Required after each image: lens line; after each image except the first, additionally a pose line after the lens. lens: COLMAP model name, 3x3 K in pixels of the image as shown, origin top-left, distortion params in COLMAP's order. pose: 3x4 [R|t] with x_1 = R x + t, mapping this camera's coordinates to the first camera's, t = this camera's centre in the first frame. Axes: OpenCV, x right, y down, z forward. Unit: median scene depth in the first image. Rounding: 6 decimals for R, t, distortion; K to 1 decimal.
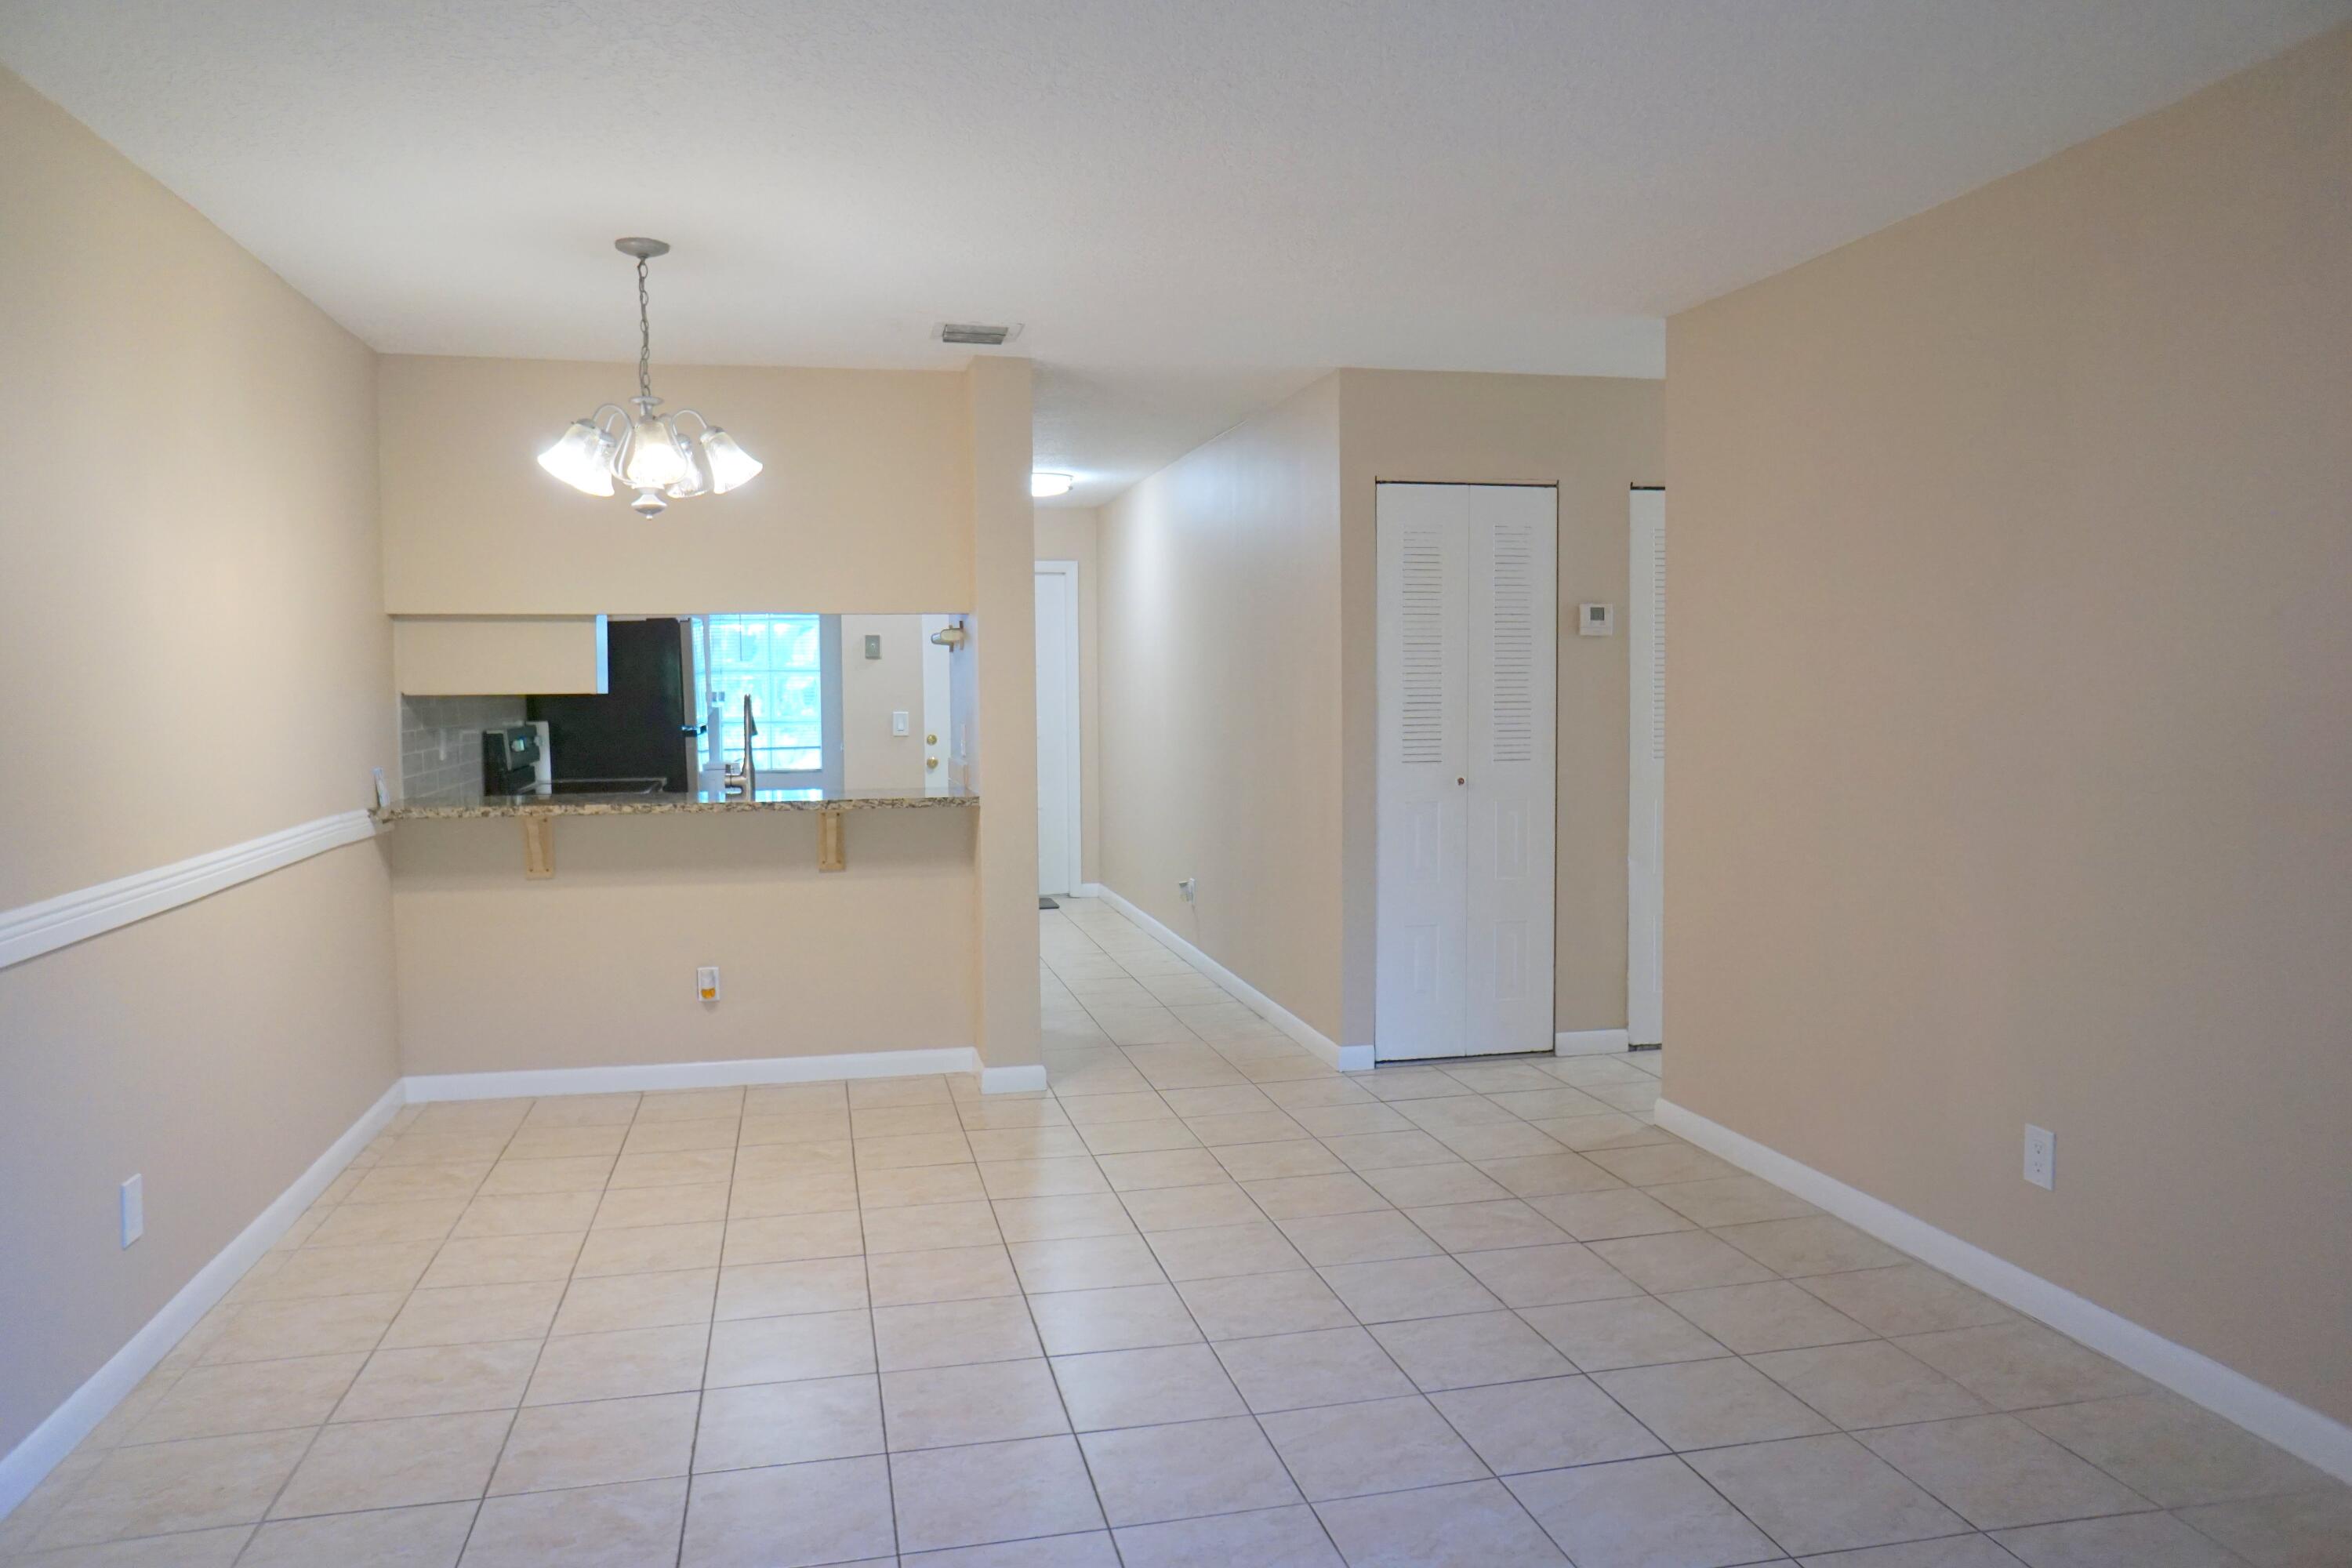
lens RADIAL K [[1589.2, 0, 1160.8], [0, 1589.2, 786.7], [0, 0, 1]] dist [-0.070880, 0.095478]
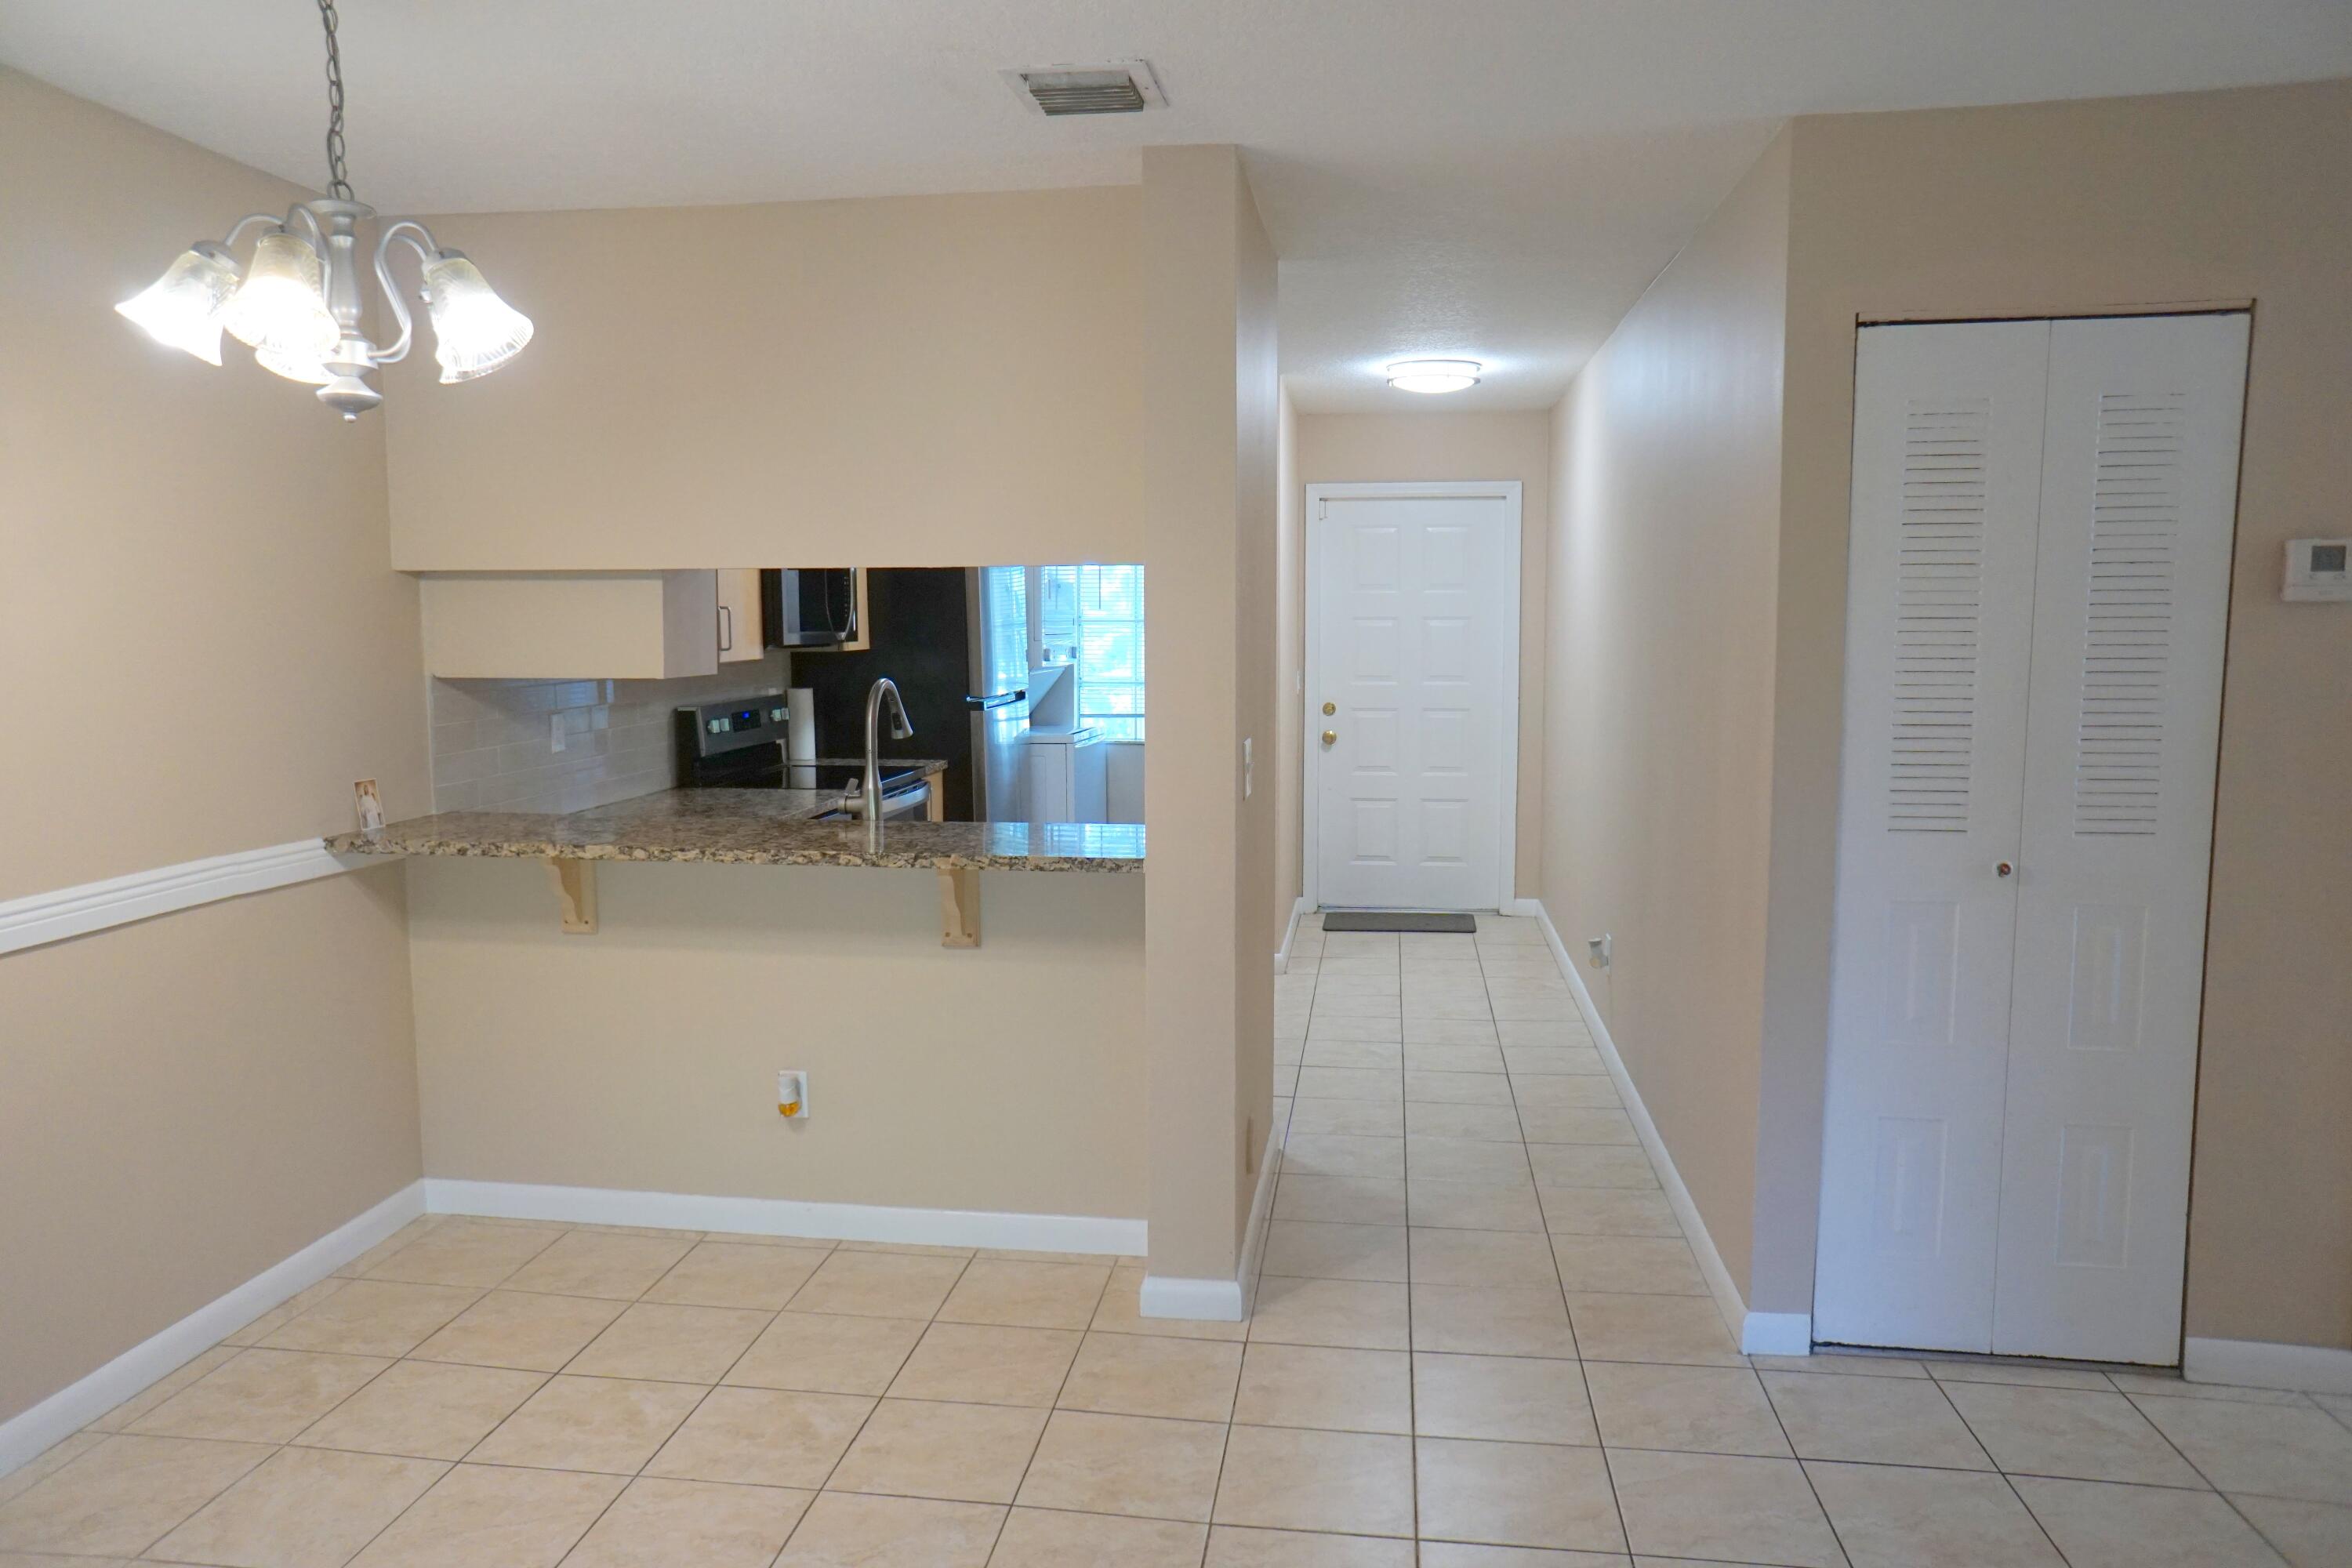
lens RADIAL K [[1589.2, 0, 1160.8], [0, 1589.2, 786.7], [0, 0, 1]] dist [-0.070880, 0.095478]
pose [[0.934970, 0.045427, -0.351807, 0.108111], [-0.029265, 0.998263, 0.051126, -0.052321], [0.353519, -0.037506, 0.934675, 0.396401]]
